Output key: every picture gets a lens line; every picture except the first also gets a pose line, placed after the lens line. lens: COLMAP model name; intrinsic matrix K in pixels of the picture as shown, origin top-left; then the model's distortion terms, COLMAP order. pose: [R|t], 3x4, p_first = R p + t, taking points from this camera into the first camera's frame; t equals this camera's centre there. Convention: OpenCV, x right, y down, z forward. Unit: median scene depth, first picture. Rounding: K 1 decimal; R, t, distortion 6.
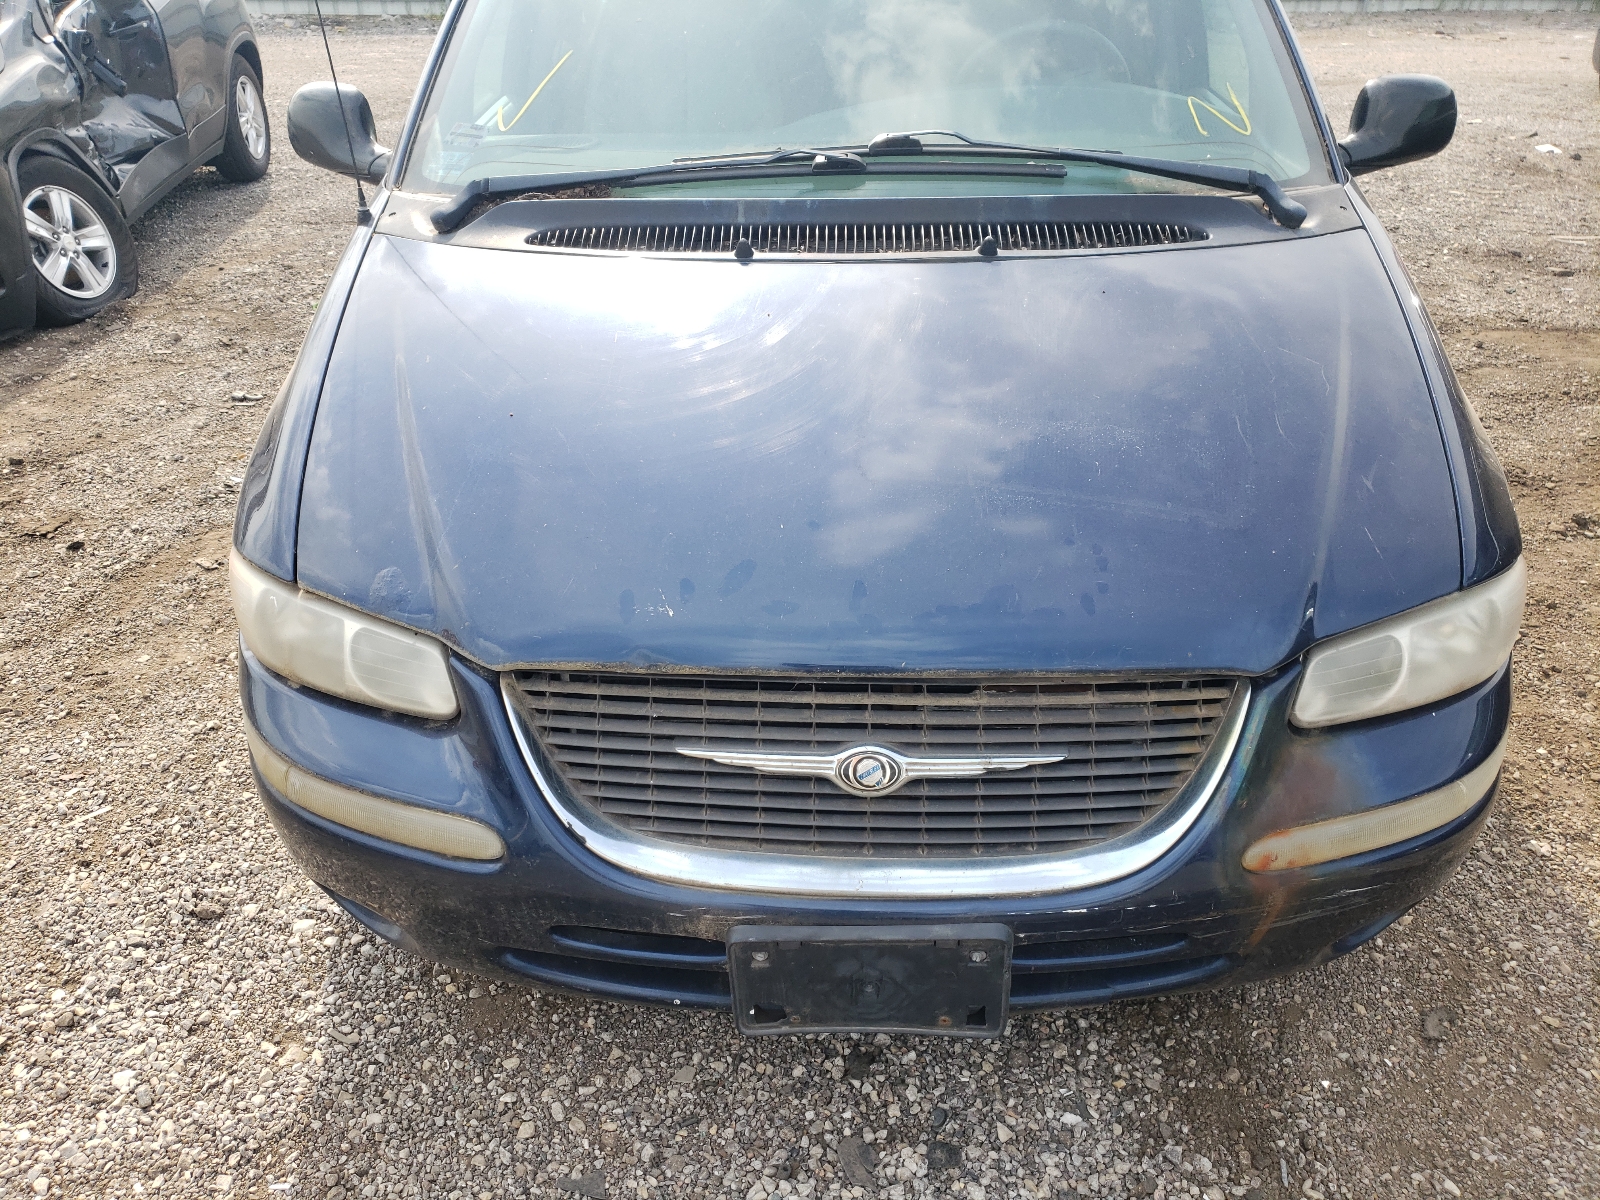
lens RADIAL K [[1199.7, 0, 800.0], [0, 1199.7, 600.0], [0, 0, 1]] dist [0.009300, 0.002888]
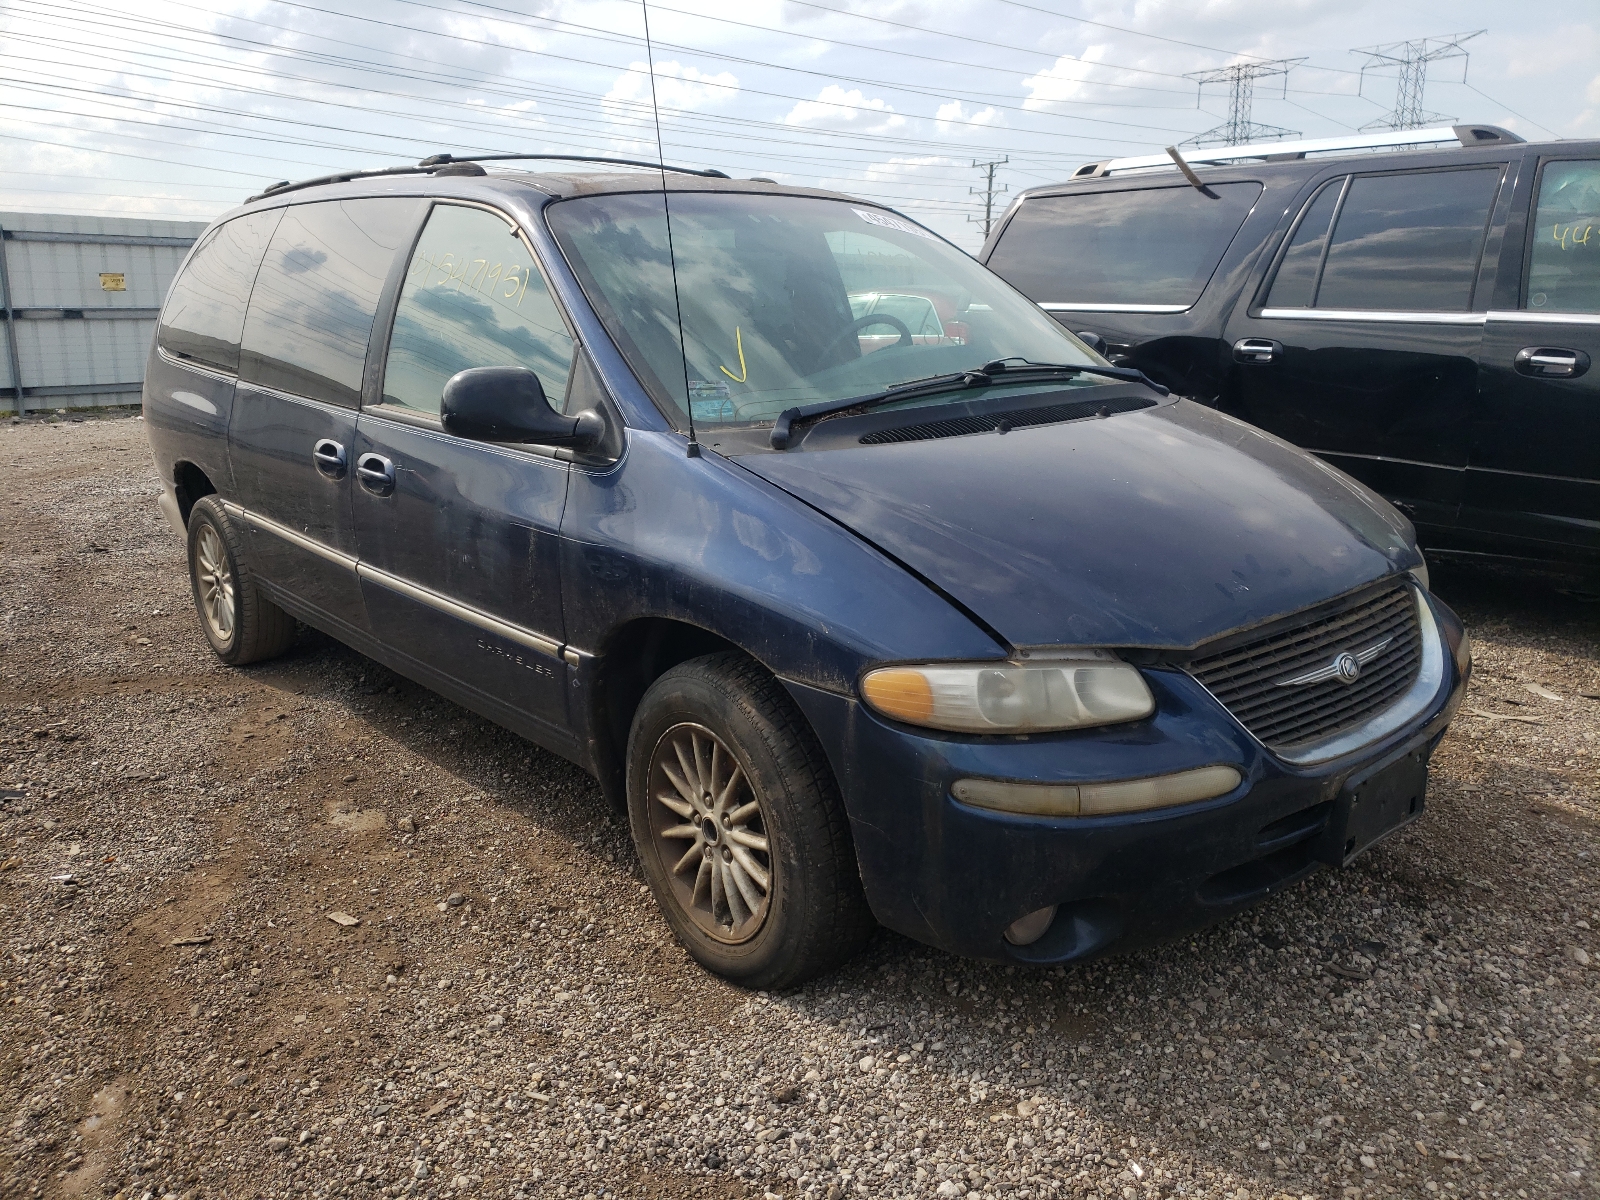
lens RADIAL K [[1199.7, 0, 800.0], [0, 1199.7, 600.0], [0, 0, 1]] dist [0.009300, 0.002888]
pose [[0.746385, -0.171670, 0.642992, -1.468841], [0.344770, 0.926144, -0.152941, 0.046625], [-0.569248, 0.335837, 0.750447, 0.144561]]
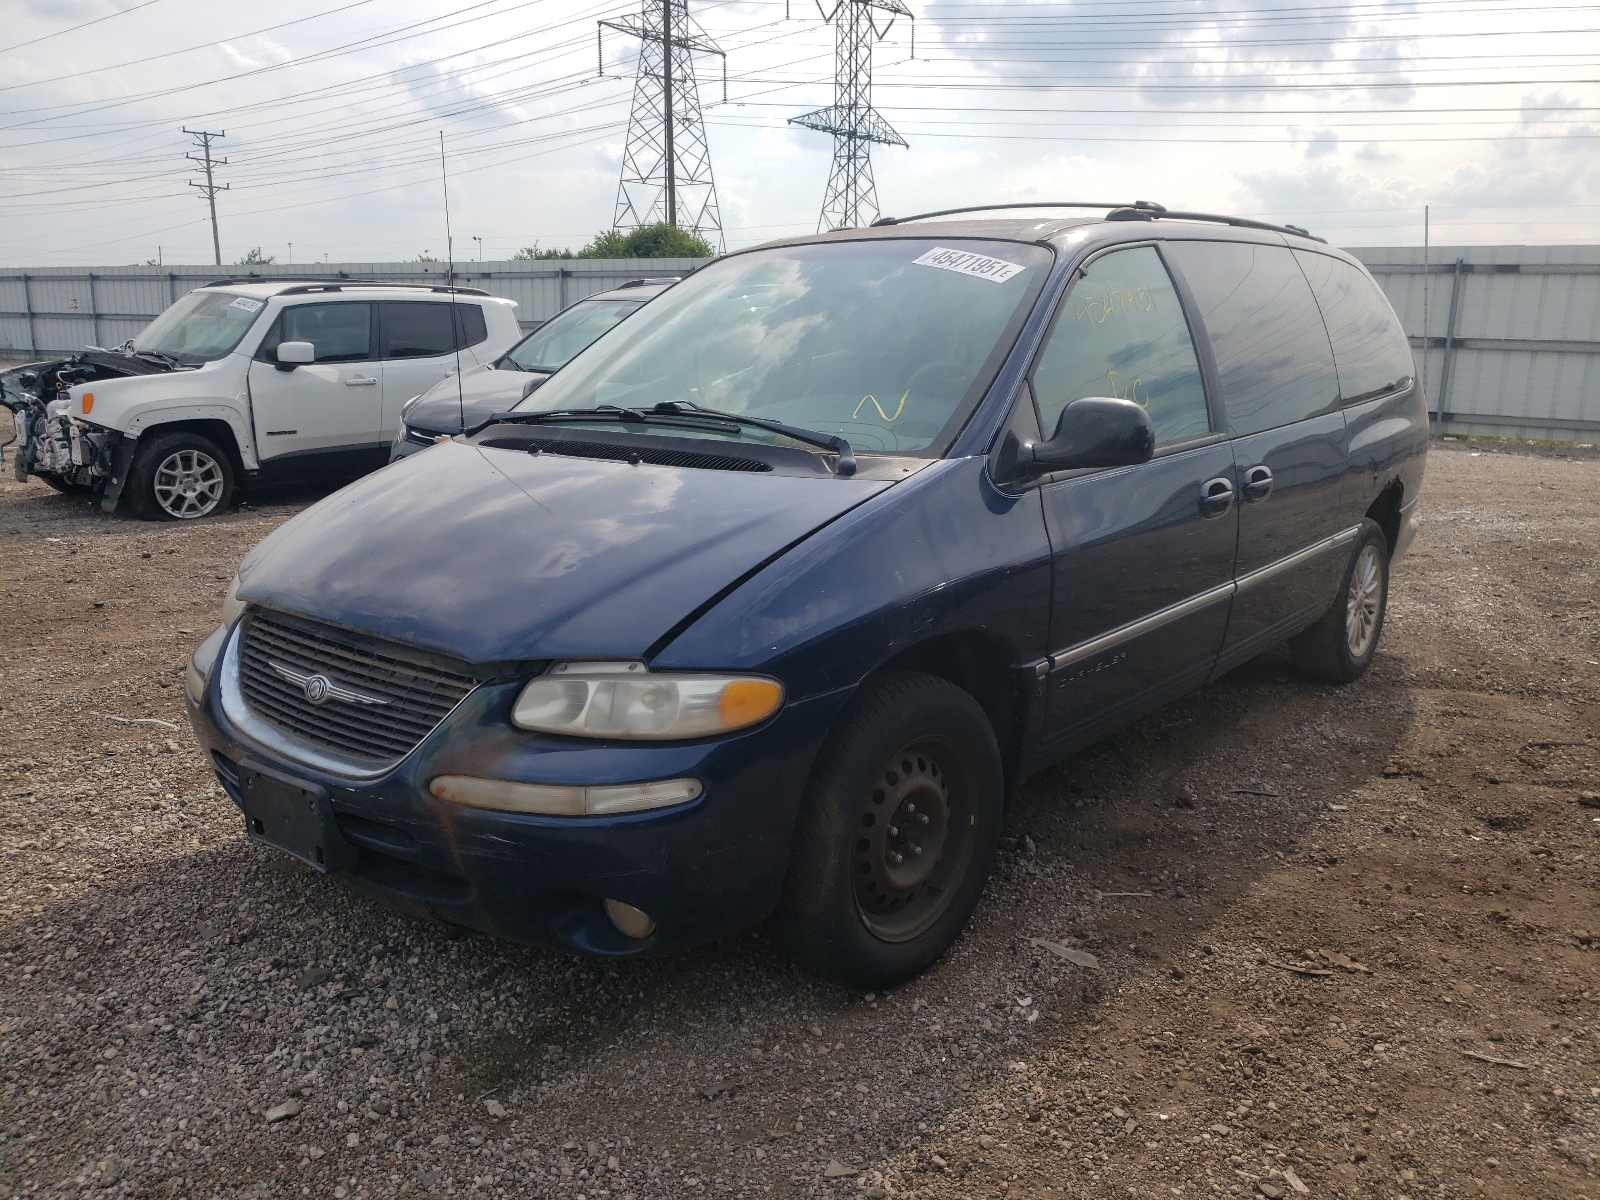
lens RADIAL K [[1199.7, 0, 800.0], [0, 1199.7, 600.0], [0, 0, 1]] dist [0.009300, 0.002888]
pose [[0.800359, 0.139546, -0.583055, 1.544516], [-0.309227, 0.929272, -0.202068, 0.149703], [0.513619, 0.342024, 0.786902, -0.065277]]
